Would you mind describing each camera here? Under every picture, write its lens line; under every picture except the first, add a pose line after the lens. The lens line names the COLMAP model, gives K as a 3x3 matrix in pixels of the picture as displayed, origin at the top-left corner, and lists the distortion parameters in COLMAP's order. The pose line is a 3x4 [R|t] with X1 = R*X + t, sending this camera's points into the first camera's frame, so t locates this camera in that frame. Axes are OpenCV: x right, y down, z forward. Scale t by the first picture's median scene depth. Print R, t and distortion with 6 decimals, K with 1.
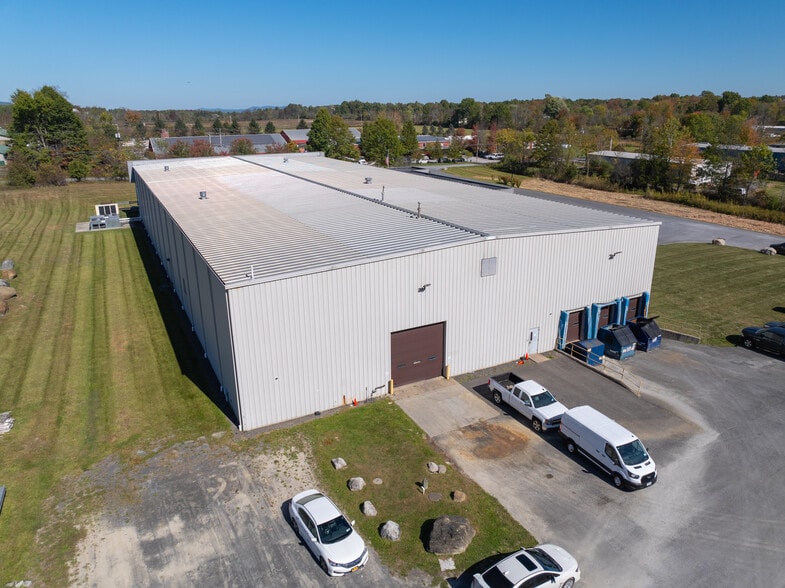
lens RADIAL K [[550.7, 0, 392.5], [0, 550.7, 294.0], [0, 0, 1]] dist [-0.031211, -0.005747]
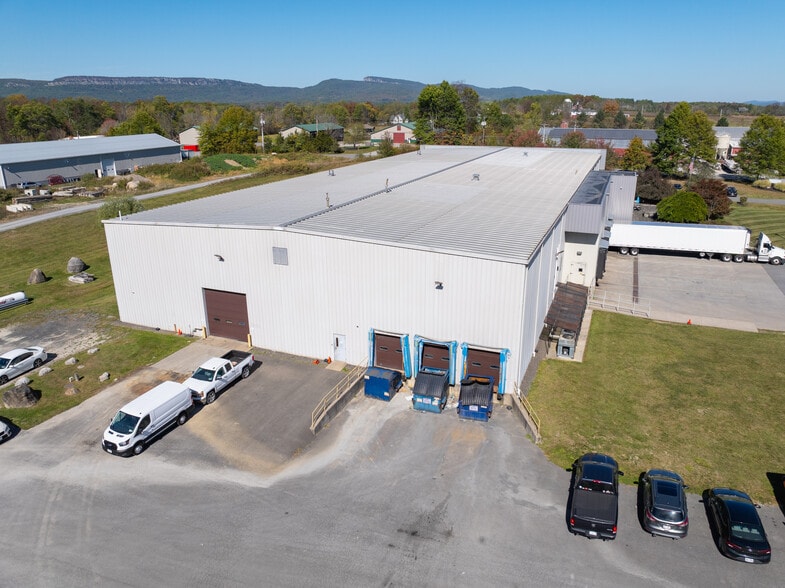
lens RADIAL K [[550.7, 0, 392.5], [0, 550.7, 294.0], [0, 0, 1]] dist [-0.031211, -0.005747]
pose [[0.633483, 0.255058, -0.730510, 1.093719], [-0.243873, 0.961804, 0.124333, -0.161279], [0.734320, 0.099389, 0.671488, 0.461015]]
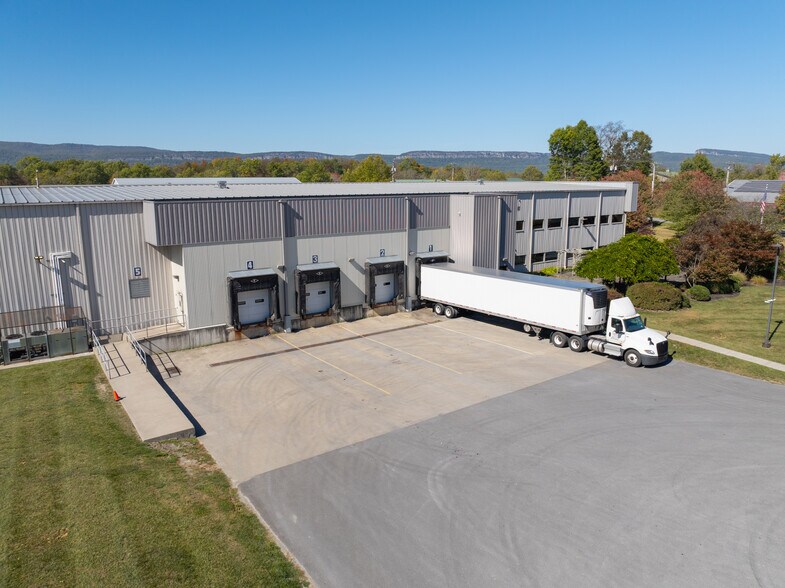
lens RADIAL K [[550.7, 0, 392.5], [0, 550.7, 294.0], [0, 0, 1]] dist [-0.031211, -0.005747]
pose [[0.131434, 0.208700, -0.969108, 1.324573], [-0.313379, 0.936203, 0.159112, -0.454112], [0.940488, 0.282785, 0.188451, 1.970719]]
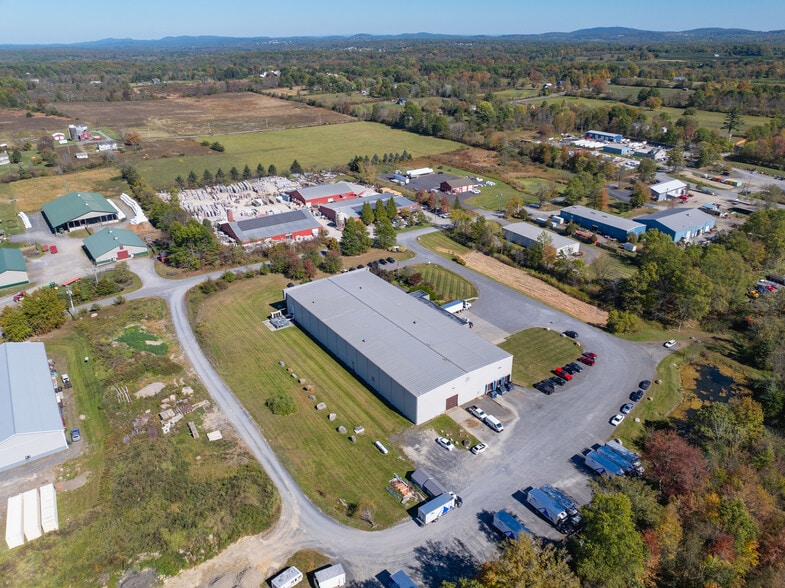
lens RADIAL K [[550.7, 0, 392.5], [0, 550.7, 294.0], [0, 0, 1]] dist [-0.031211, -0.005747]
pose [[0.992194, -0.051370, 0.113634, -0.797105], [0.037442, 0.991888, 0.121478, -1.179032], [-0.118952, -0.116275, 0.986068, -2.826600]]
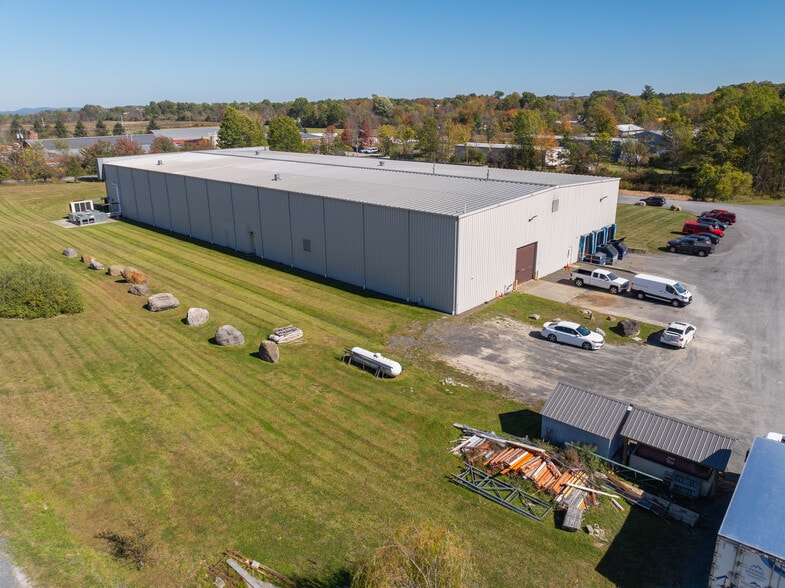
lens RADIAL K [[550.7, 0, 392.5], [0, 550.7, 294.0], [0, 0, 1]] dist [-0.031211, -0.005747]
pose [[0.943859, -0.104618, 0.313345, -0.788788], [0.104571, 0.994372, 0.017007, 0.126801], [-0.313361, 0.016715, 0.949487, -0.348389]]
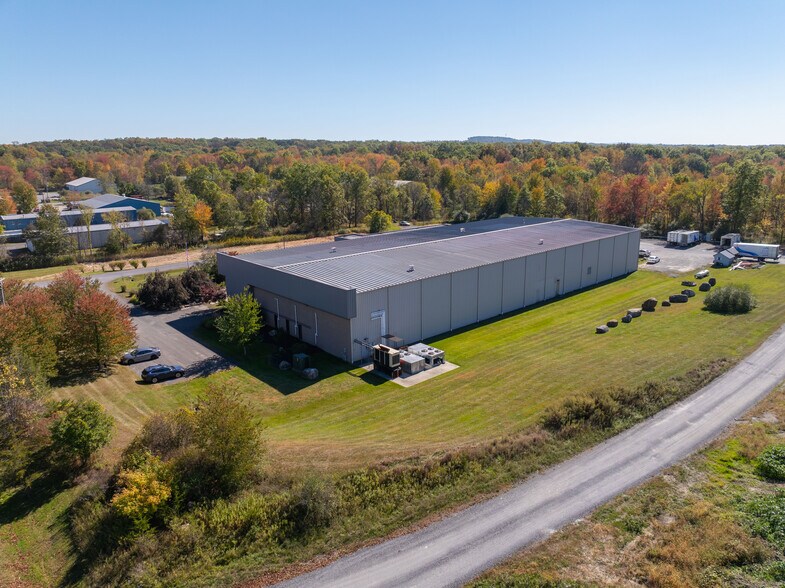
lens RADIAL K [[550.7, 0, 392.5], [0, 550.7, 294.0], [0, 0, 1]] dist [-0.031211, -0.005747]
pose [[-0.240795, -0.231899, 0.942465, -2.972394], [0.317857, 0.898646, 0.302328, -1.102566], [-0.917052, 0.372369, -0.142679, 2.721407]]
